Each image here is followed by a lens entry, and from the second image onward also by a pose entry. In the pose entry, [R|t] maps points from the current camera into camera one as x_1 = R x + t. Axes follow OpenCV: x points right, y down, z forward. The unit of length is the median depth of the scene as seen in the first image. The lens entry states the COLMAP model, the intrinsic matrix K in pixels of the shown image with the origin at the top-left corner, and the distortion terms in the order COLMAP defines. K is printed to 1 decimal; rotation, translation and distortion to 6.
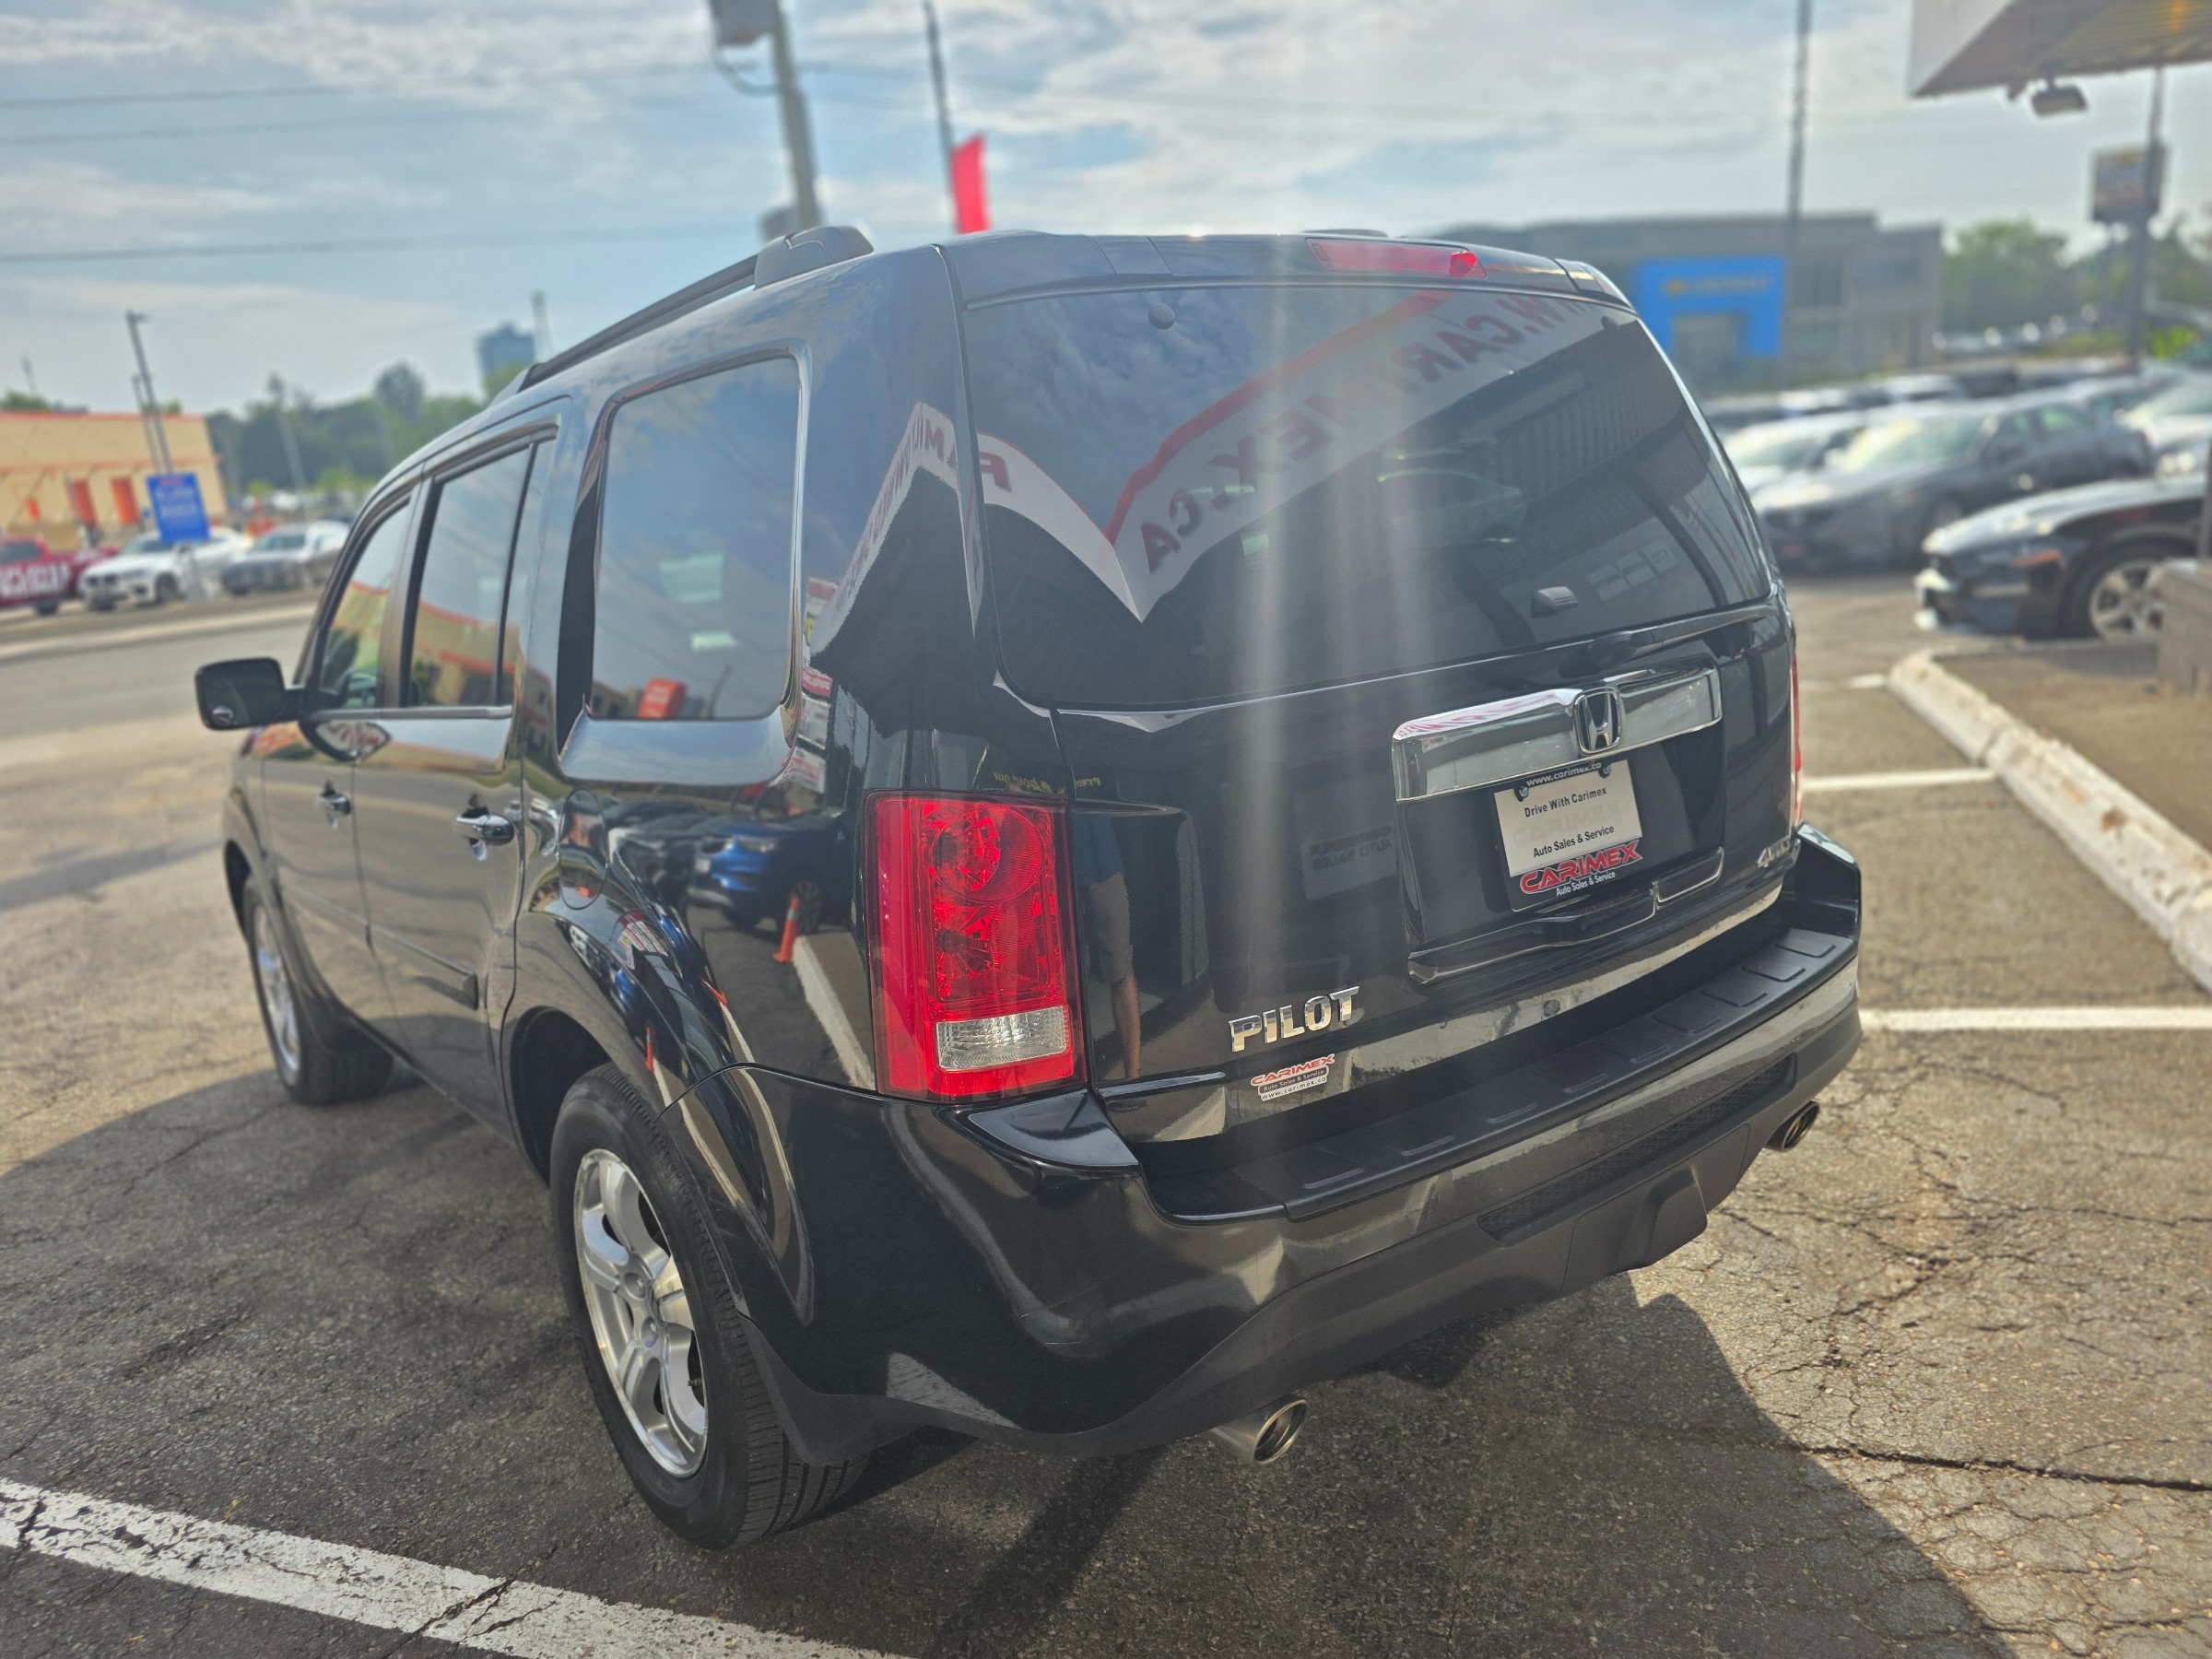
lens RADIAL K [[1506.7, 0, 1106.0], [0, 1506.7, 829.5], [0, 0, 1]] dist [0.056898, -0.040684]
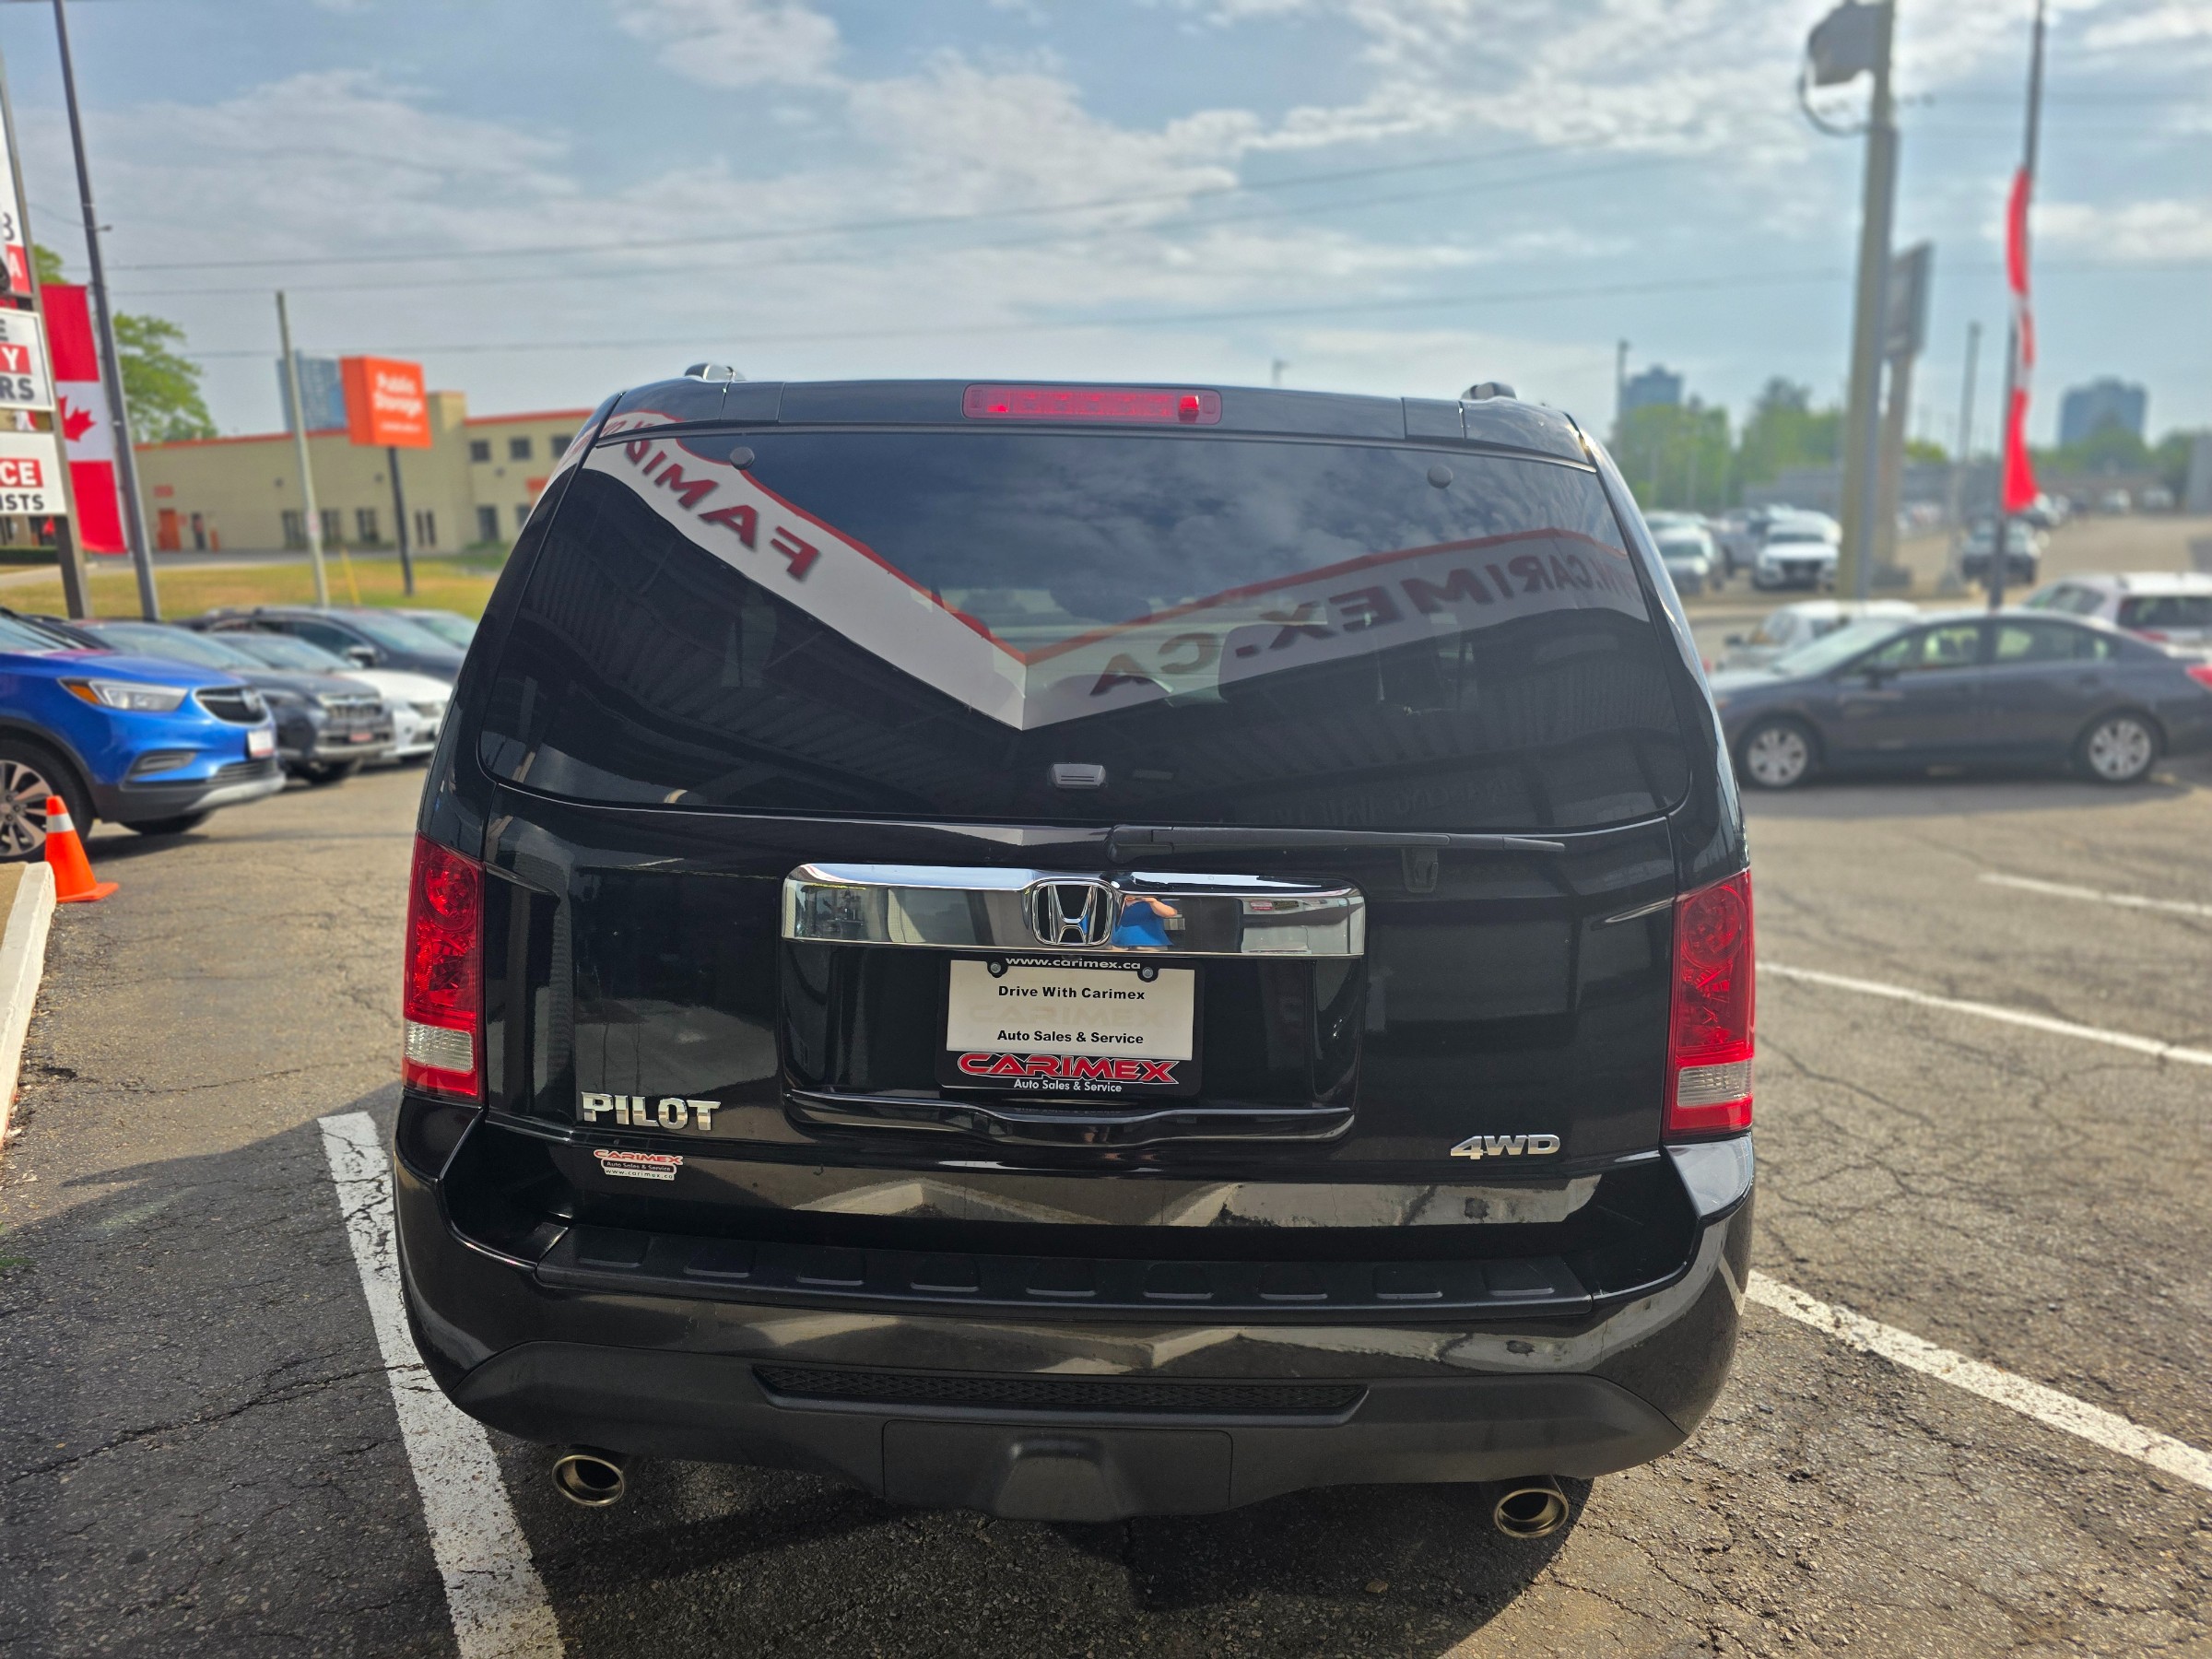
lens RADIAL K [[1506.7, 0, 1106.0], [0, 1506.7, 829.5], [0, 0, 1]] dist [0.056898, -0.040684]
pose [[0.772535, 0.199193, -0.602919, 0.846242], [-0.215258, 0.975452, 0.046455, -0.160754], [0.597372, 0.093895, 0.796449, 0.281853]]
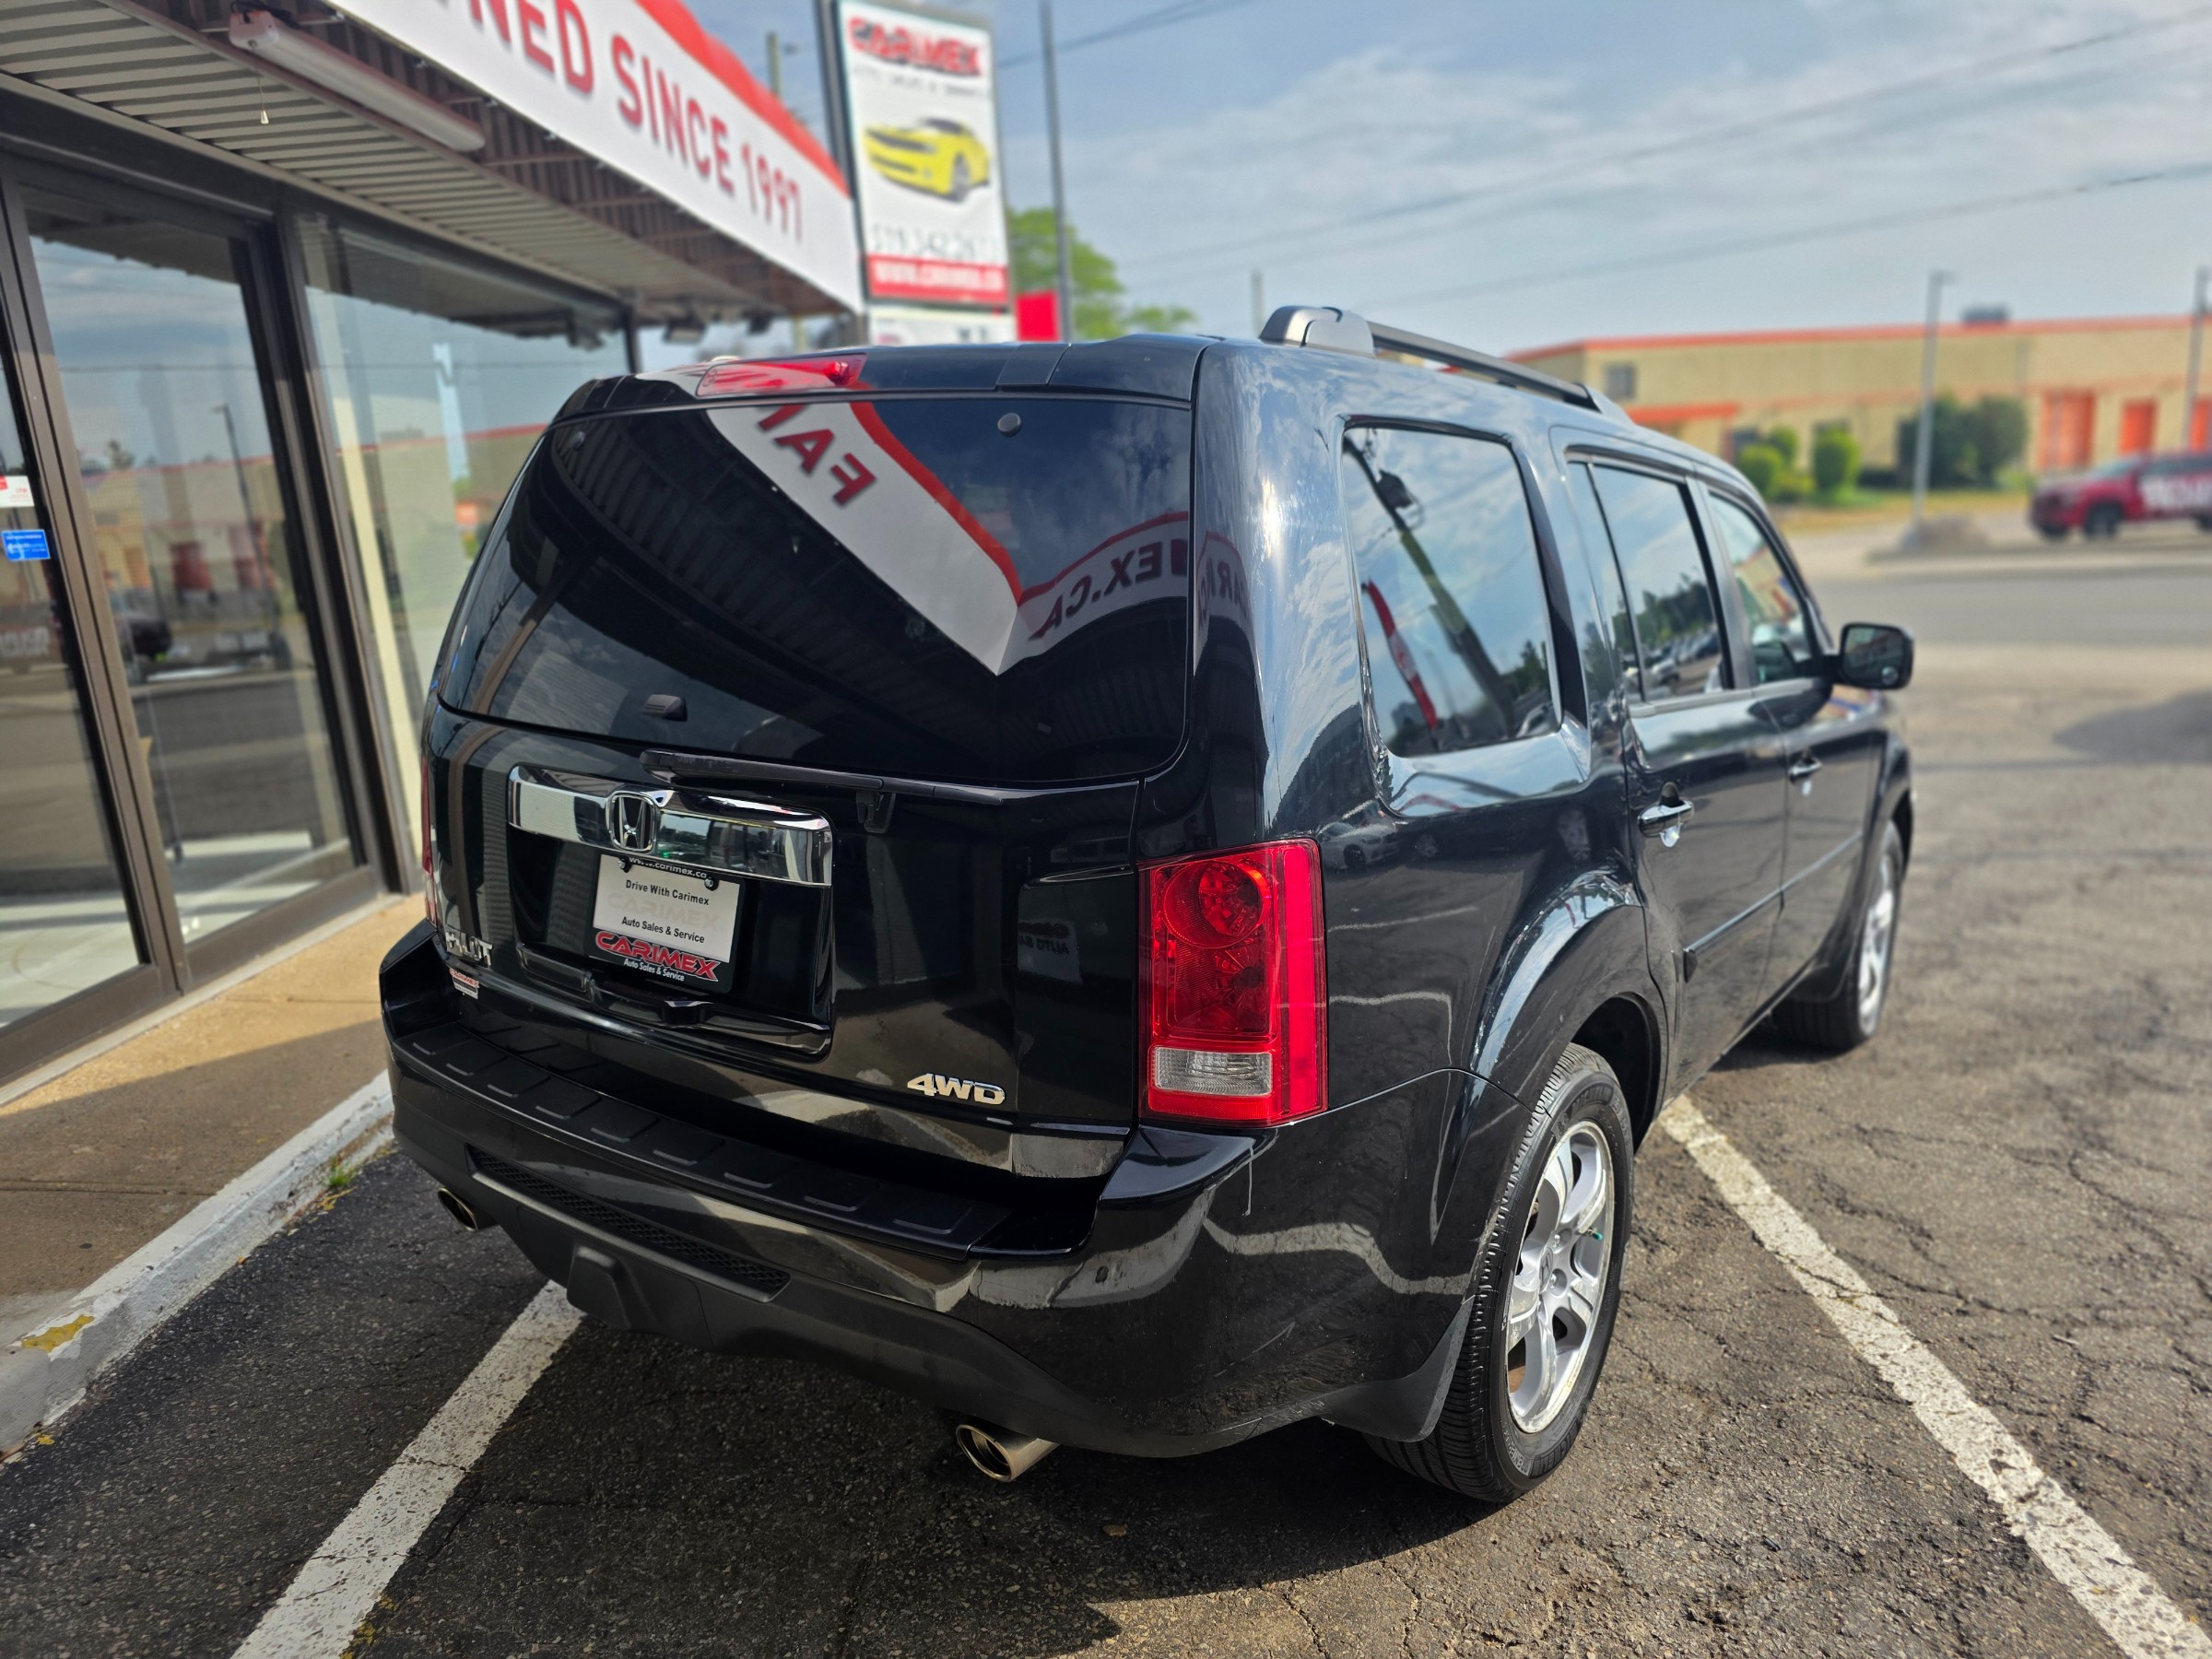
lens RADIAL K [[1506.7, 0, 1106.0], [0, 1506.7, 829.5], [0, 0, 1]] dist [0.056898, -0.040684]
pose [[0.291798, 0.276750, -0.915567, 1.369048], [-0.223595, 0.950440, 0.216030, -0.363996], [0.929978, 0.141679, 0.339217, 0.918663]]
